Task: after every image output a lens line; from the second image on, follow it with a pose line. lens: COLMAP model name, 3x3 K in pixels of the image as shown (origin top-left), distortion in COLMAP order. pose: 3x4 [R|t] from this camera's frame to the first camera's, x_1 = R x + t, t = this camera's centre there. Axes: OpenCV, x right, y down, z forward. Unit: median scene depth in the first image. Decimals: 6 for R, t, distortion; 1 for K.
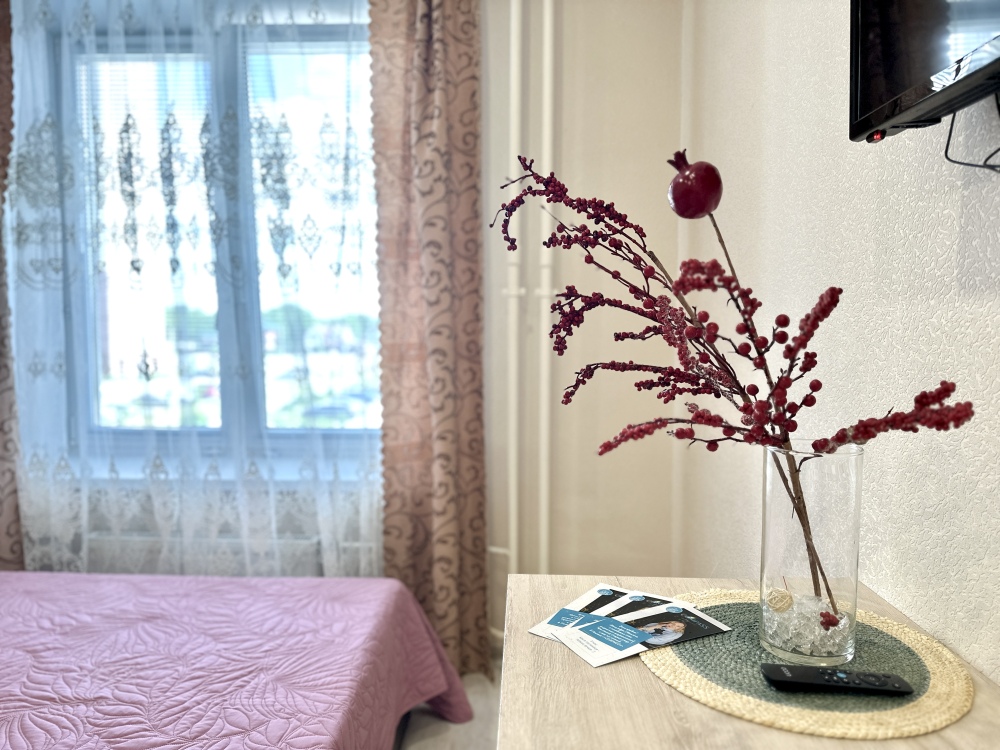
lens RADIAL K [[699.0, 0, 503.3], [0, 699.0, 378.3], [0, 0, 1]] dist [0.153987, -0.265831]
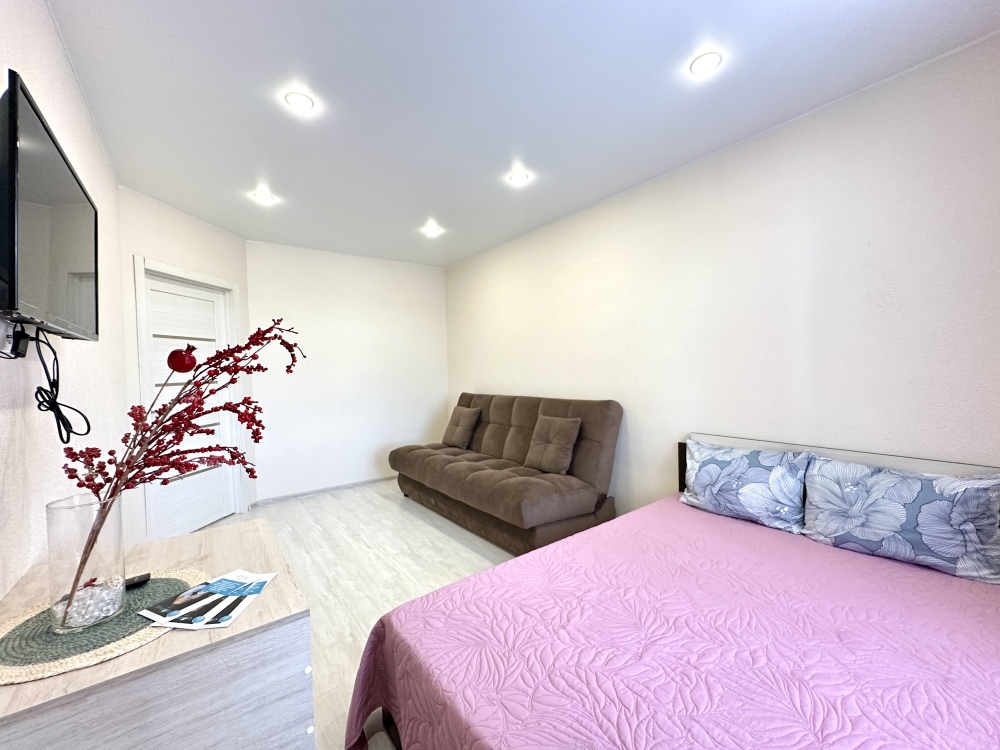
lens RADIAL K [[397.4, 0, 500.0], [0, 397.4, 375.0], [0, 0, 1]] dist [-0.004012, -0.000095]
pose [[-0.775346, 0.028648, -0.630886, 0.219432], [-0.021473, 0.997197, 0.071671, -0.258624], [0.631171, 0.069117, -0.772558, 2.059909]]
